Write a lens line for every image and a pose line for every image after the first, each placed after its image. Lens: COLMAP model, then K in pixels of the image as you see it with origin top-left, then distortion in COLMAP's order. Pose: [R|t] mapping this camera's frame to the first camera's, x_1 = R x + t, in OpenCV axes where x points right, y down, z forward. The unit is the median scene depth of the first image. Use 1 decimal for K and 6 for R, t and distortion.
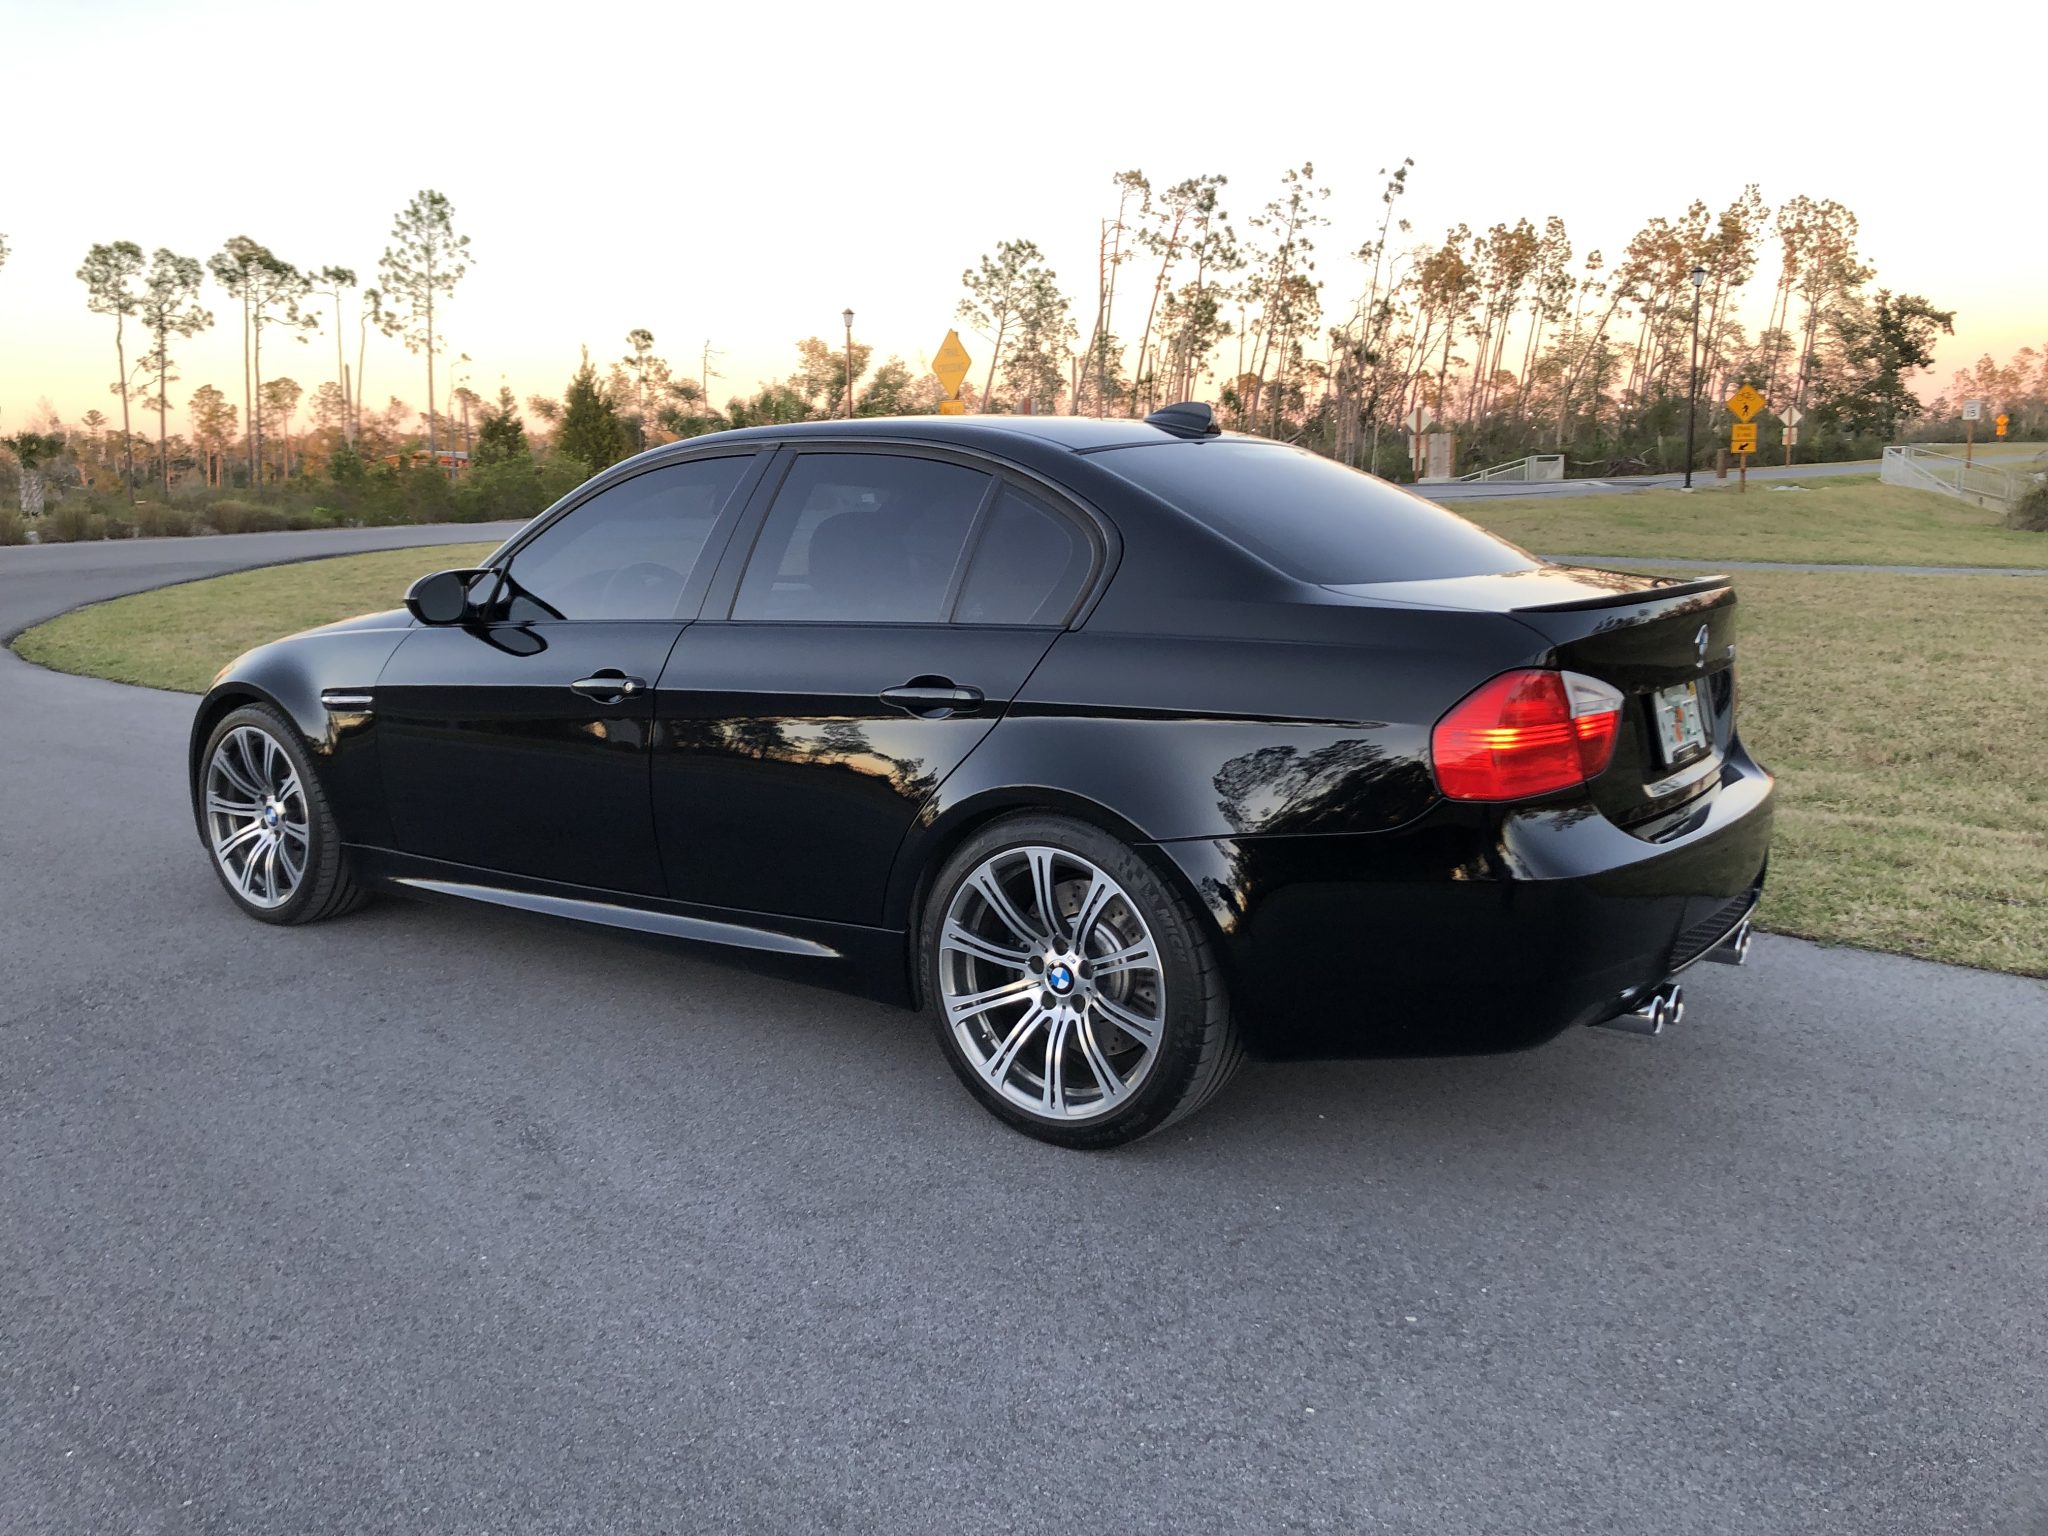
lens RADIAL K [[1678.5, 0, 999.8], [0, 1678.5, 751.6], [0, 0, 1]] dist [0.024414, -0.017635]
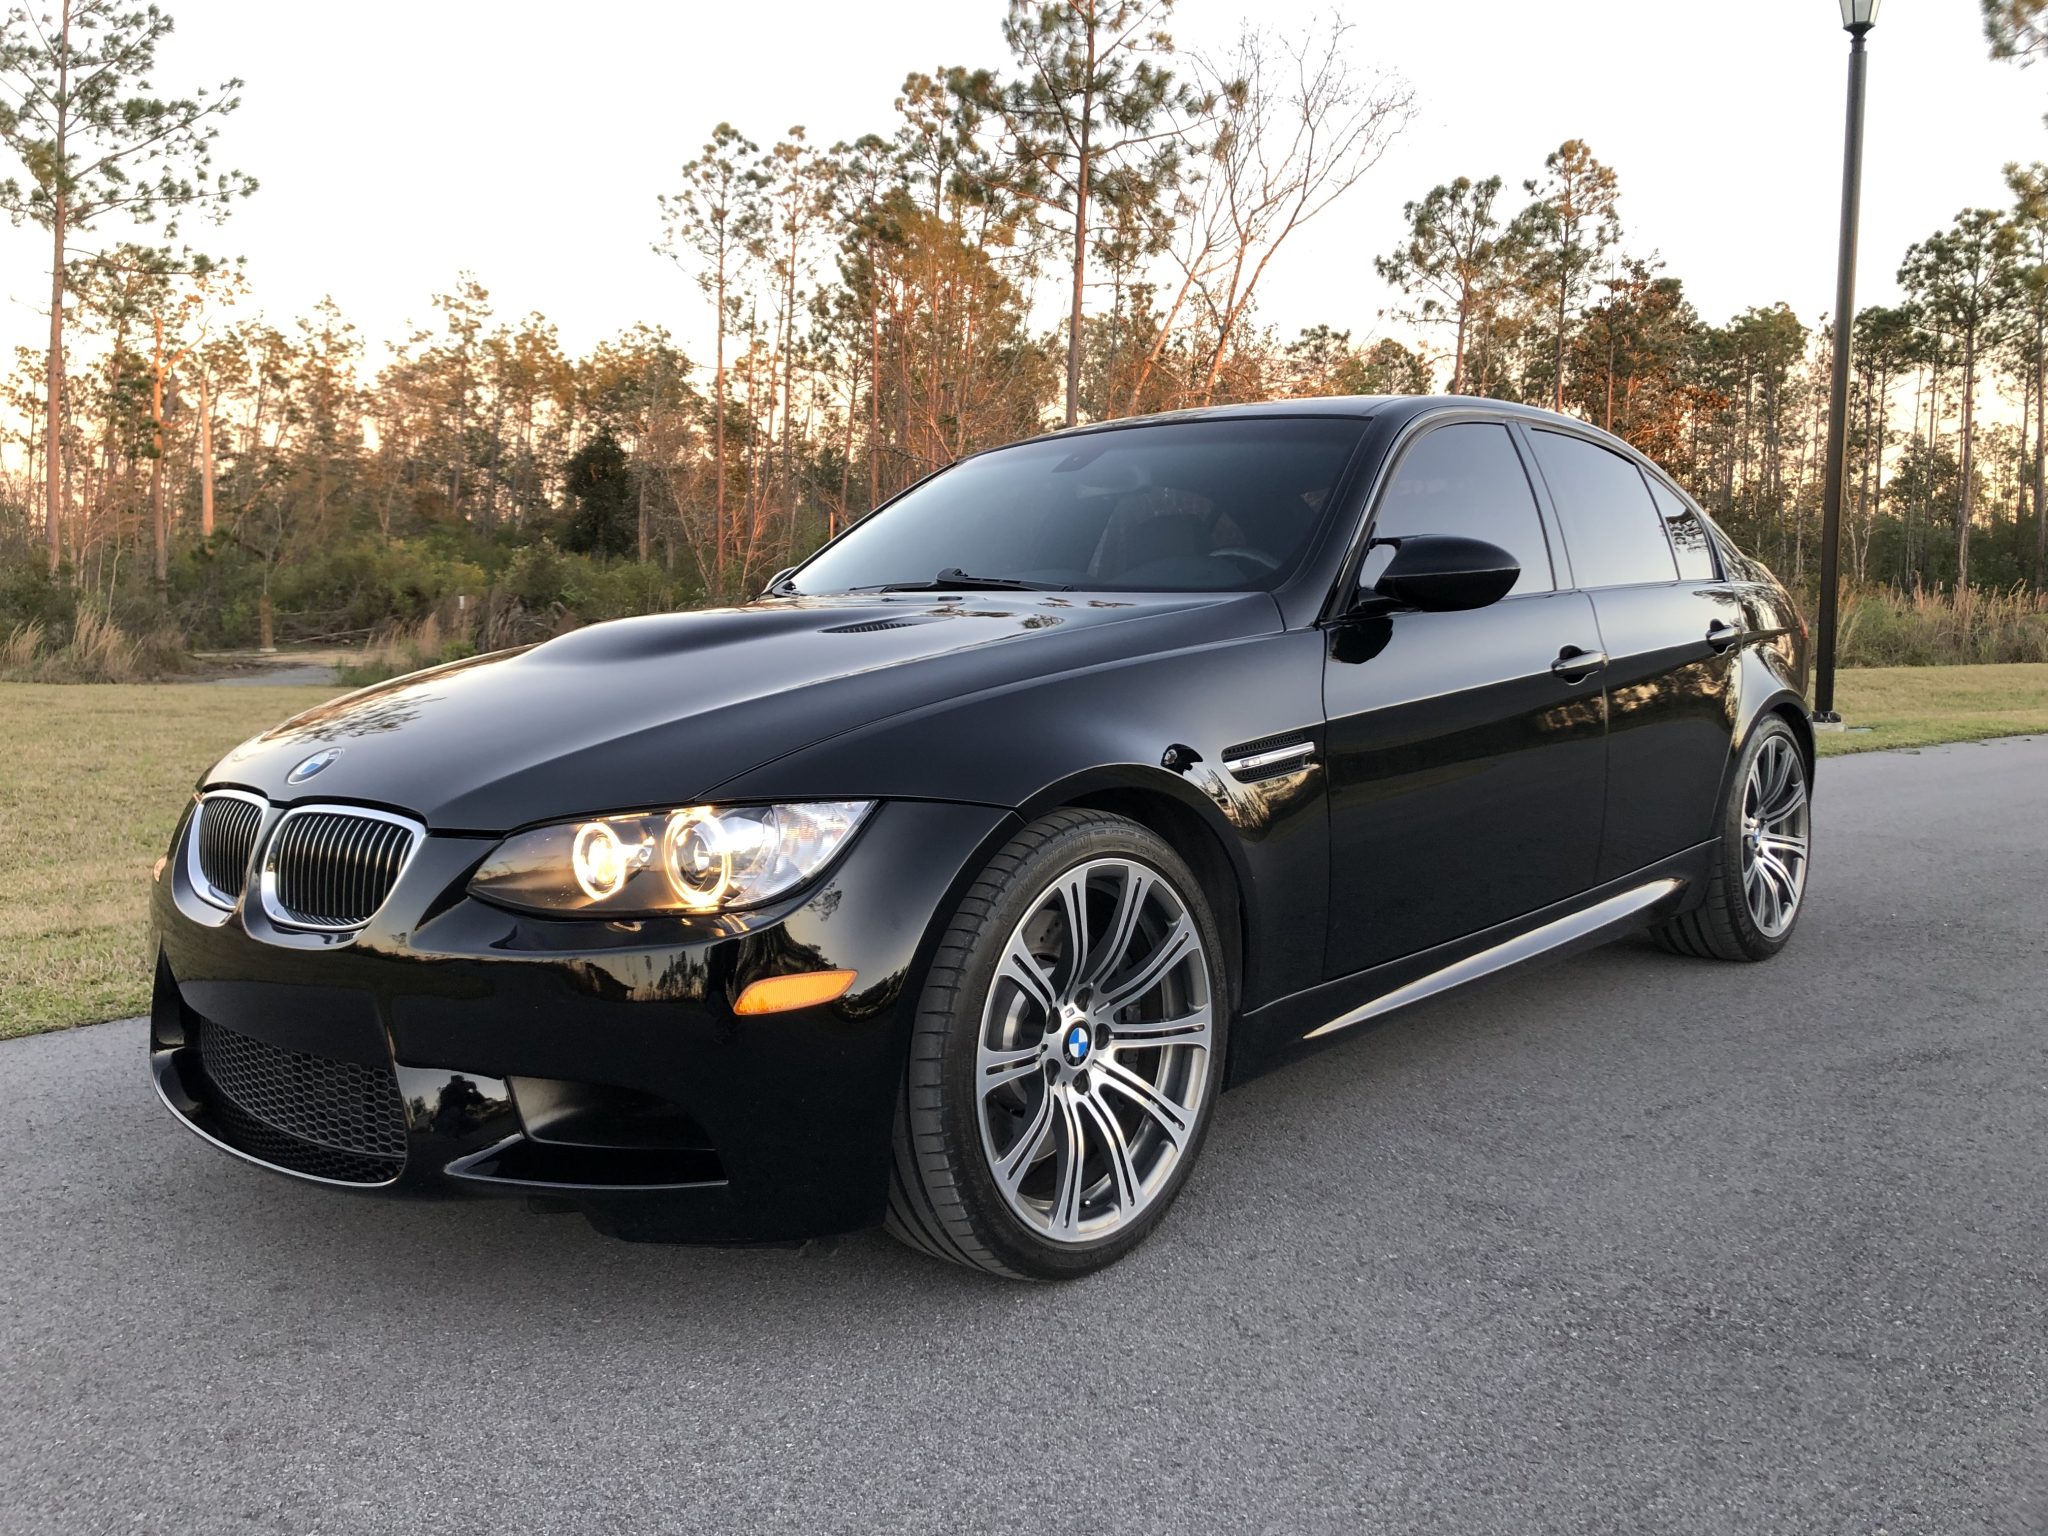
lens RADIAL K [[1681.9, 0, 1016.7], [0, 1681.9, 752.7], [0, 0, 1]] dist [0.022563, -0.019613]
pose [[0.086651, -0.077411, 0.993227, -0.082064], [0.166983, 0.984001, 0.062124, -0.006973], [-0.982145, 0.160469, 0.098191, 0.086629]]
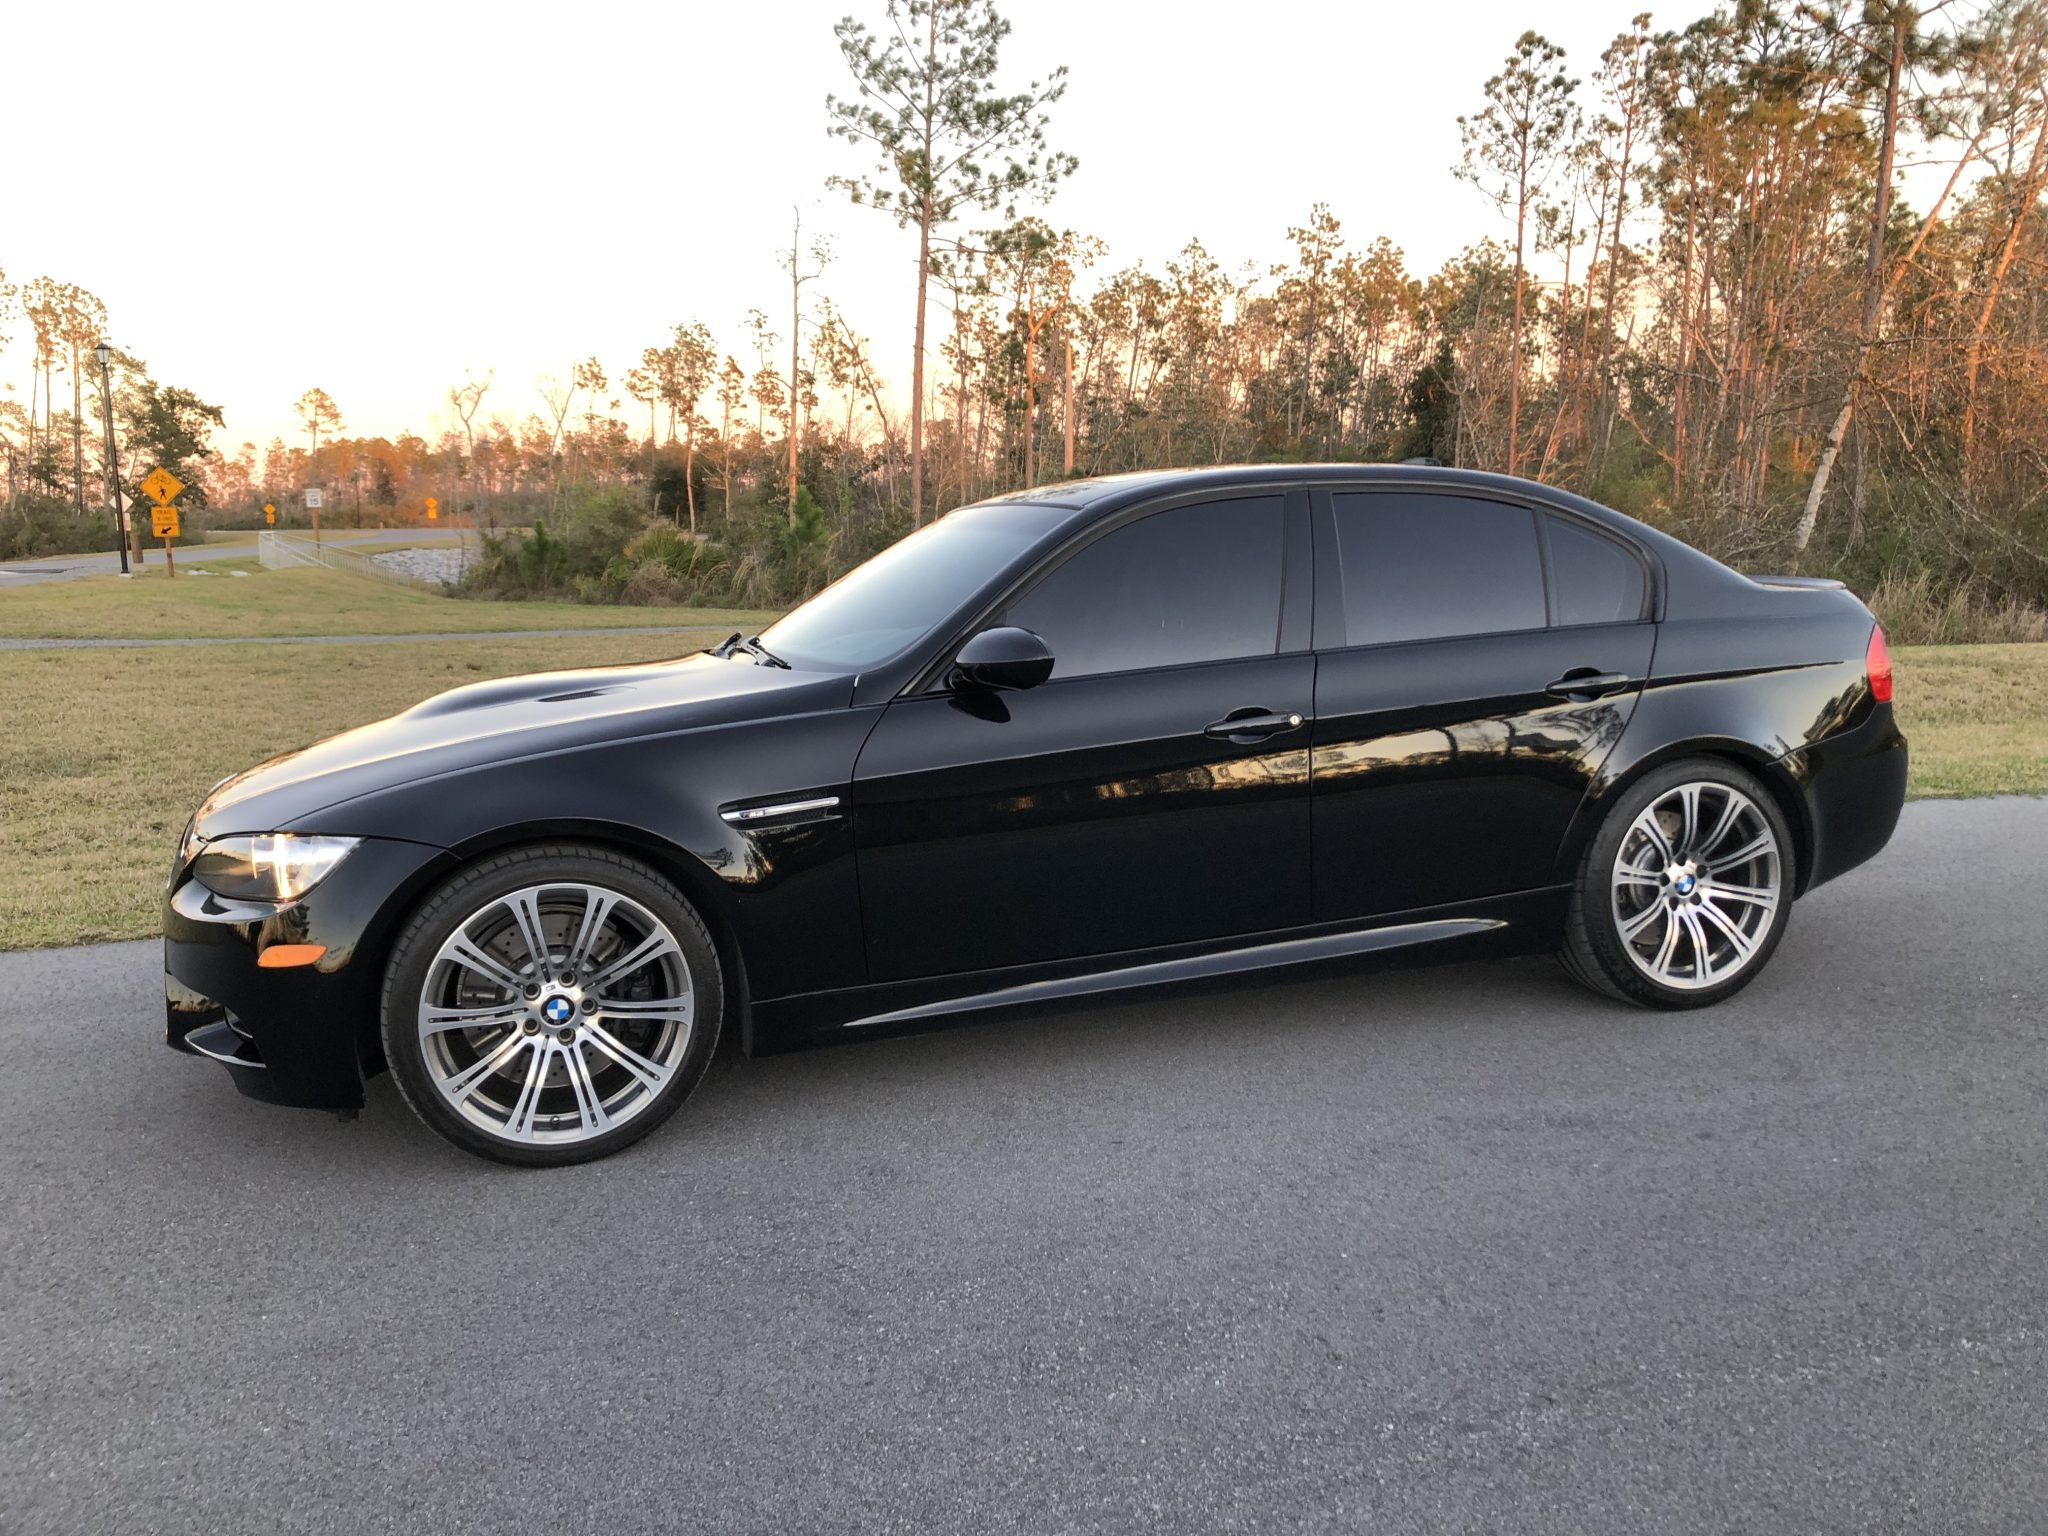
lens RADIAL K [[1681.9, 0, 1038.5], [0, 1681.9, 745.6], [0, 0, 1]] dist [0.022563, -0.019613]
pose [[0.551000, -0.107937, 0.827496, -0.080153], [0.153259, 0.987823, 0.026800, -0.005202], [-0.820312, 0.112055, 0.560832, 0.039575]]
